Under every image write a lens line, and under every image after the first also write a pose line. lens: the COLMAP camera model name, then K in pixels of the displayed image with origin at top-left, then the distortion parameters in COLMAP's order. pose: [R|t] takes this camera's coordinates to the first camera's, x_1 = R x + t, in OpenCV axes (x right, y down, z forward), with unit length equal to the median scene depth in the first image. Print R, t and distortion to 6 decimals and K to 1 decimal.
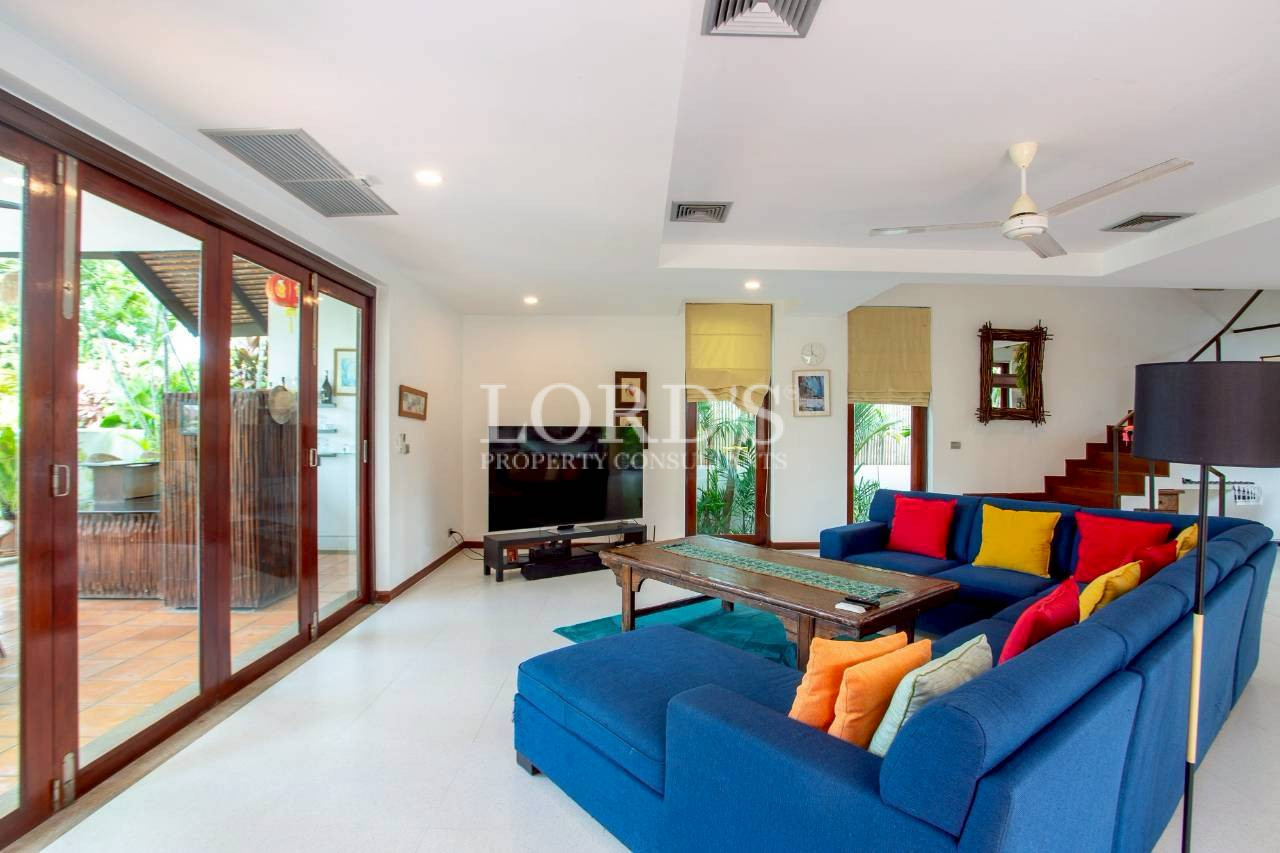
lens RADIAL K [[618.2, 0, 645.5], [0, 618.2, 424.1], [0, 0, 1]] dist [-0.031988, 0.000535]
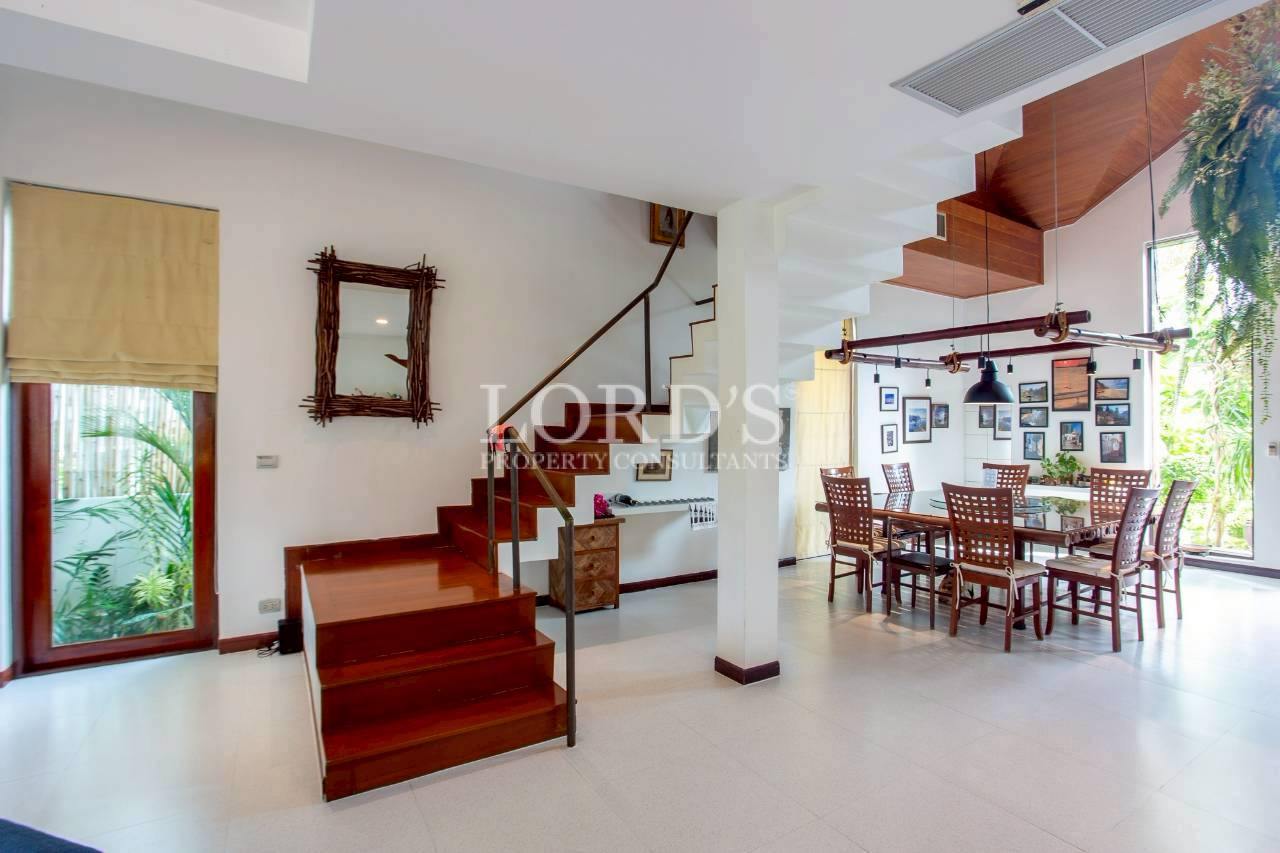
lens RADIAL K [[618.2, 0, 636.1], [0, 618.2, 426.2], [0, 0, 1]] dist [-0.031988, 0.000535]
pose [[0.863246, -0.005964, 0.504747, 0.517067], [0.008038, 0.999966, -0.001933, 0.005451], [-0.504719, 0.005726, 0.863265, 0.354980]]
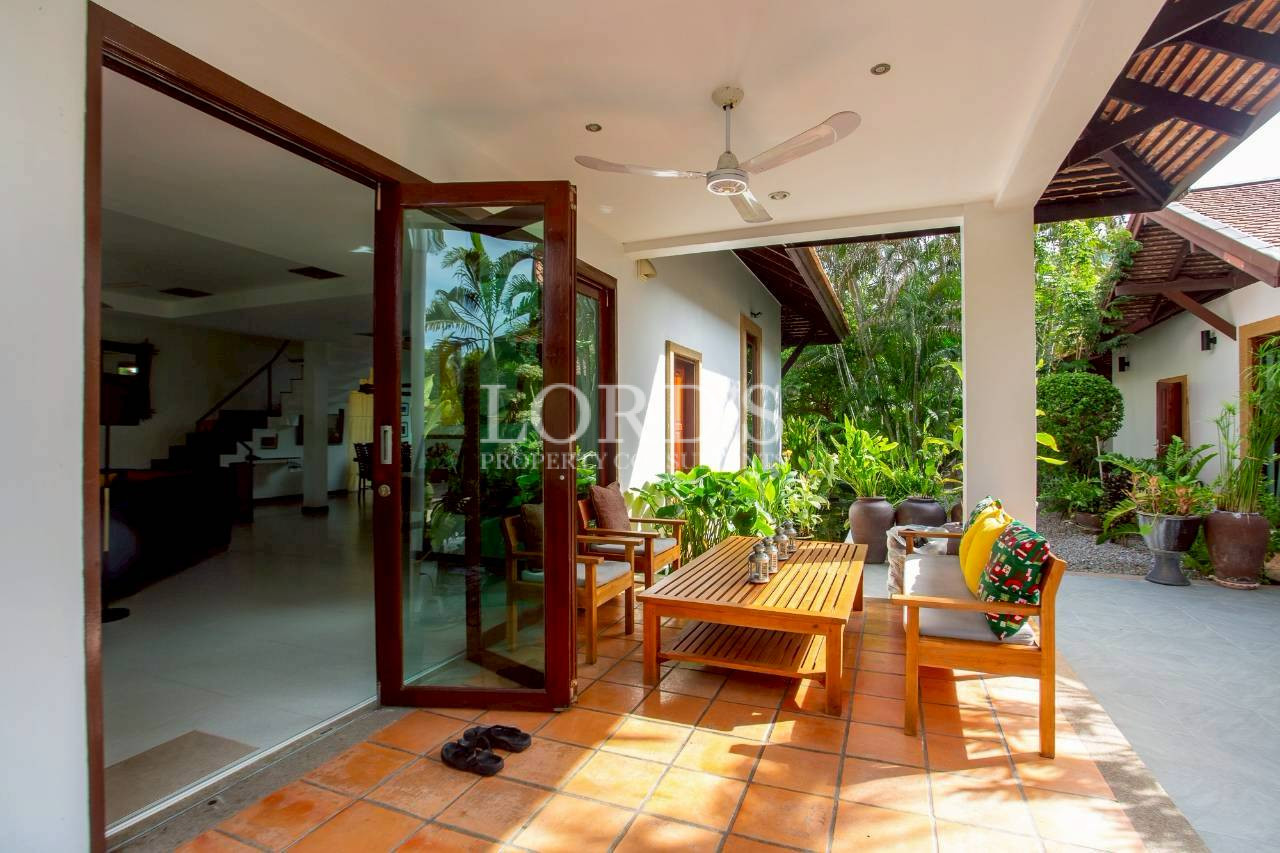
lens RADIAL K [[618.2, 0, 643.2], [0, 618.2, 425.7], [0, 0, 1]] dist [-0.031988, 0.000535]
pose [[0.389689, 0.000965, 0.920946, -0.119313], [0.001278, 0.999998, -0.001588, 0.018513], [-0.920945, 0.001796, 0.389687, -0.454770]]
